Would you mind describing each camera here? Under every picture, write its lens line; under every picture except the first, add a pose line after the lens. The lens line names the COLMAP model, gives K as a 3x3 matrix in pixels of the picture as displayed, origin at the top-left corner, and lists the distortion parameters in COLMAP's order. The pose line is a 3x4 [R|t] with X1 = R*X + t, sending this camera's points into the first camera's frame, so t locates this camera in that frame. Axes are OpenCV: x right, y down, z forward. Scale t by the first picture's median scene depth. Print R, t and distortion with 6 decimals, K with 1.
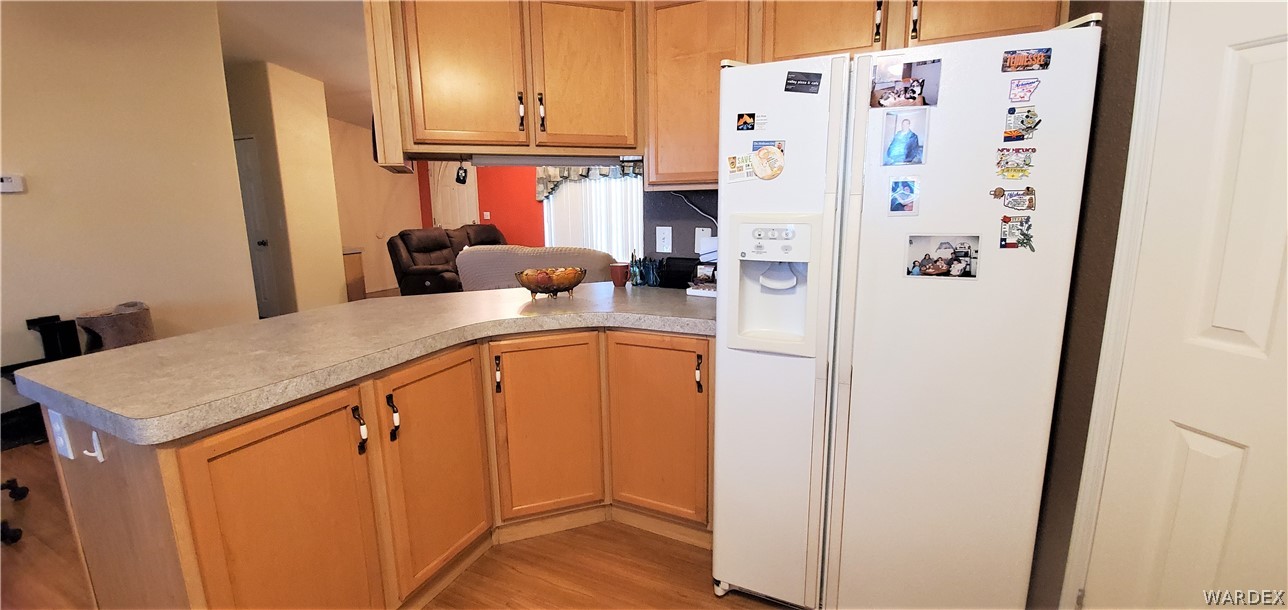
lens RADIAL K [[511.2, 0, 651.9], [0, 511.2, 291.0], [0, 0, 1]] dist [0.002210, -0.010117]
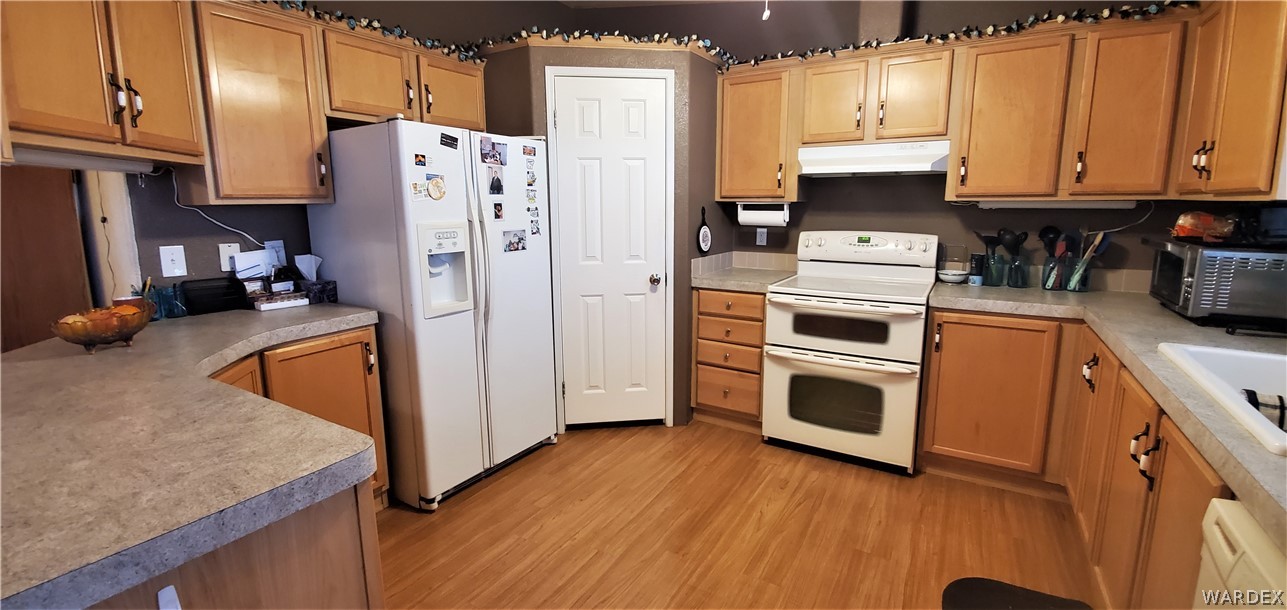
lens RADIAL K [[538.5, 0, 640.1], [0, 538.5, 291.0], [0, 0, 1]] dist [-0.001046, -0.007143]
pose [[0.119979, -0.145188, 0.982103, -1.487830], [0.176649, 0.976585, 0.122791, -0.049317], [-0.976934, 0.158755, 0.142817, 0.256430]]
